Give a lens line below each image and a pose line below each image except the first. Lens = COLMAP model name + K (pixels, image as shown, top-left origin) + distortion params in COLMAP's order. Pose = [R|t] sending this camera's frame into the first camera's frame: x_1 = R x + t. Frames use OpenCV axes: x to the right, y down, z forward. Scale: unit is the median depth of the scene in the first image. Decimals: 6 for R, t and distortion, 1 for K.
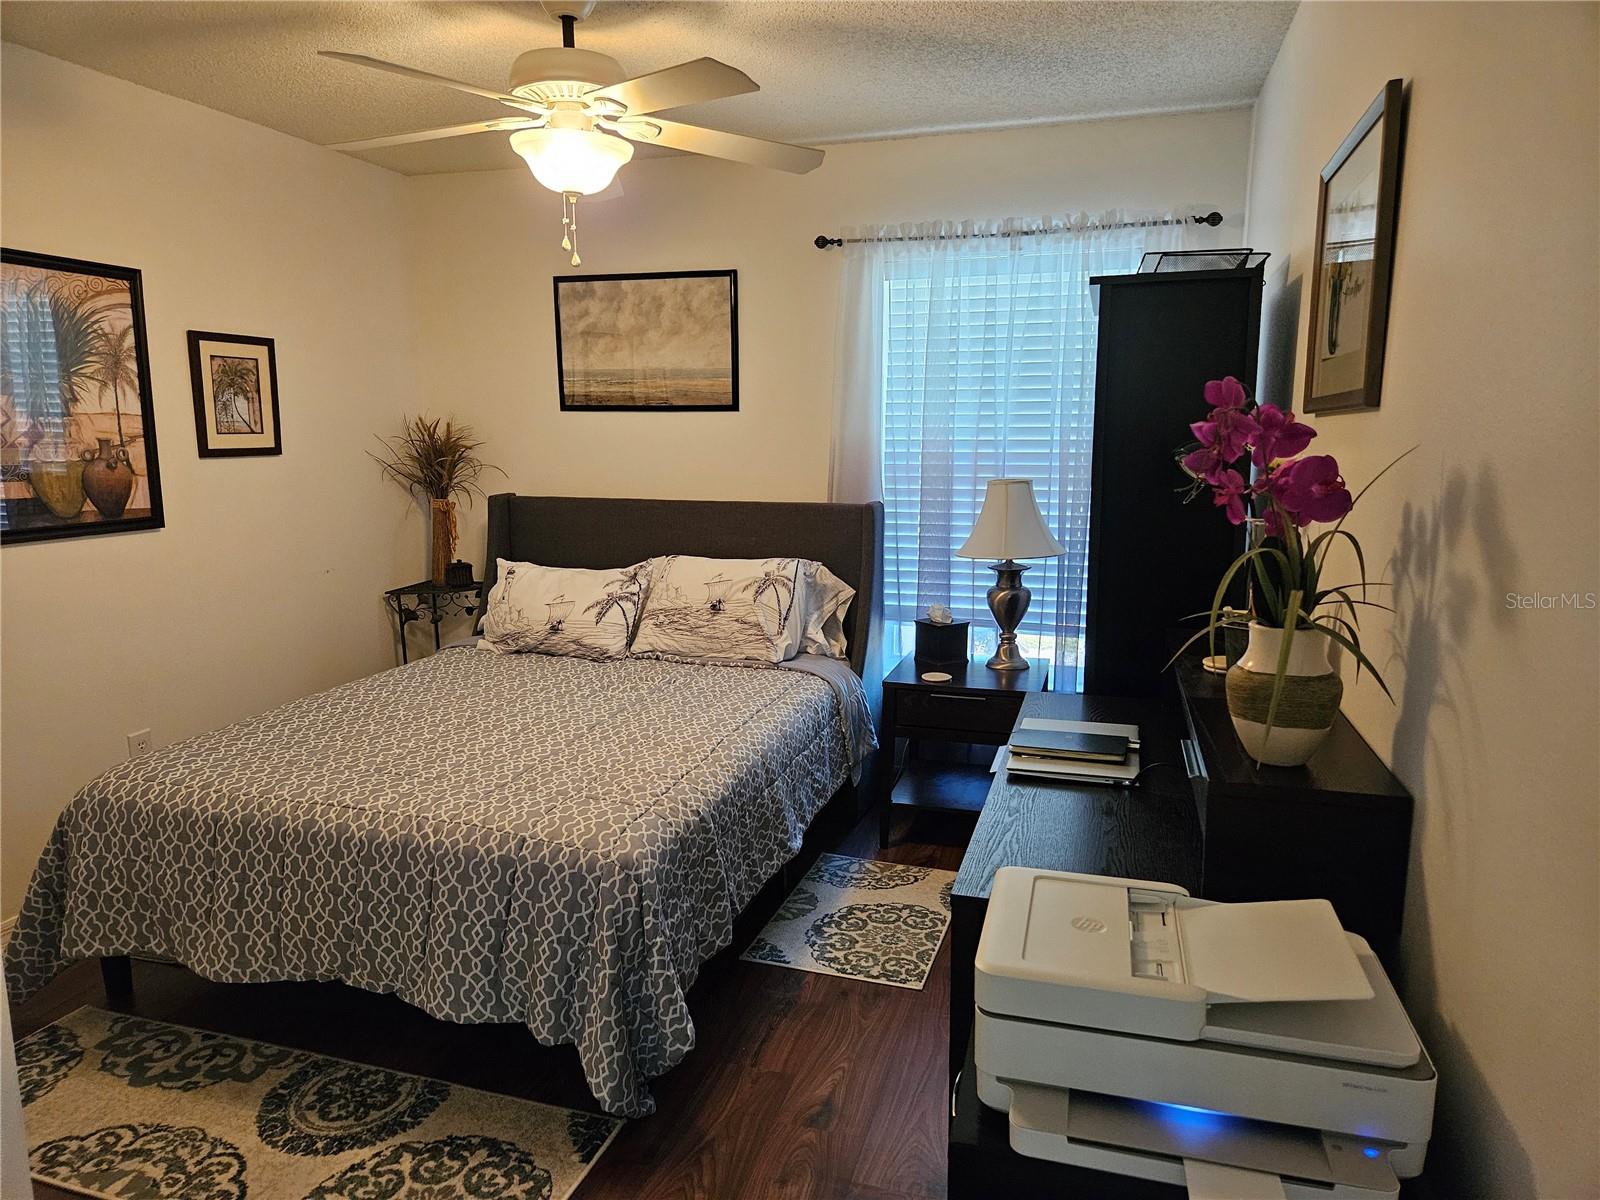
lens RADIAL K [[1074.5, 0, 791.6], [0, 1074.5, 597.8], [0, 0, 1]] dist [0.067004, -0.051132]
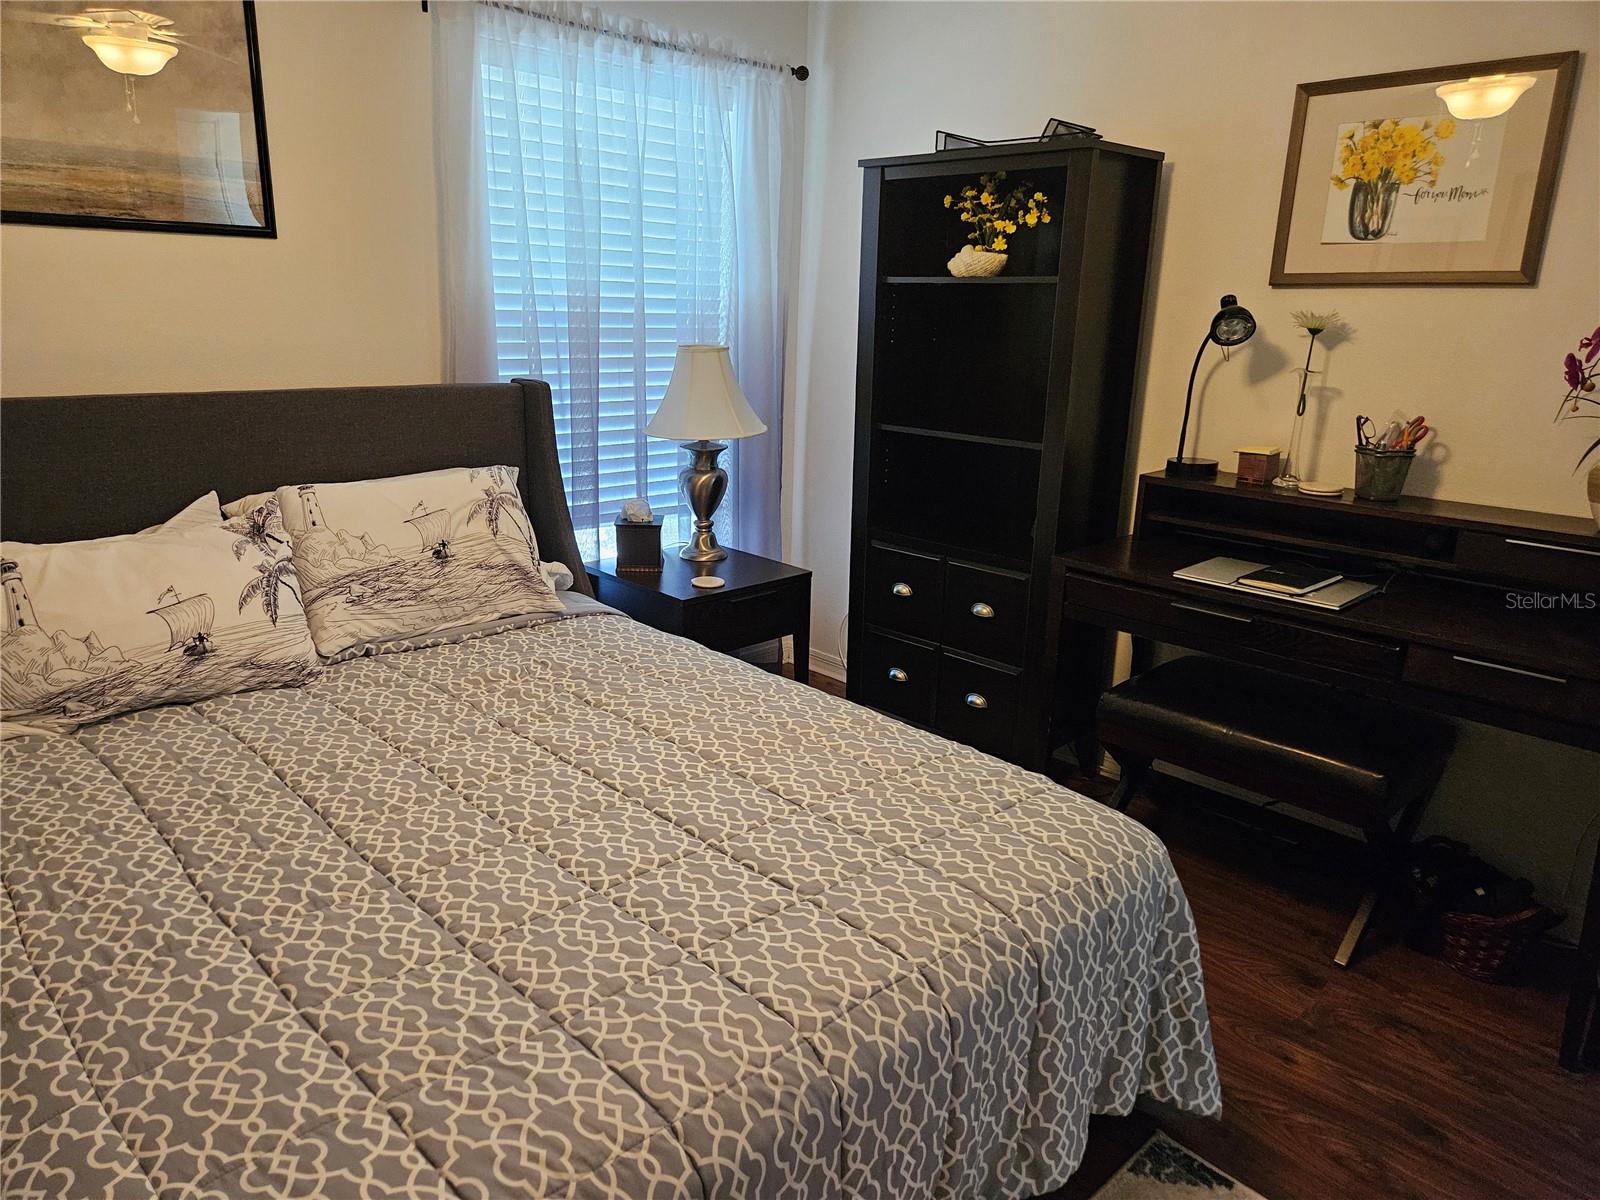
lens RADIAL K [[1074.5, 0, 791.6], [0, 1074.5, 597.8], [0, 0, 1]] dist [0.067004, -0.051132]
pose [[0.478605, -0.221584, 0.849611, -0.527898], [0.112910, 0.975130, 0.190715, -0.065771], [-0.870740, 0.004652, 0.491721, 0.484229]]
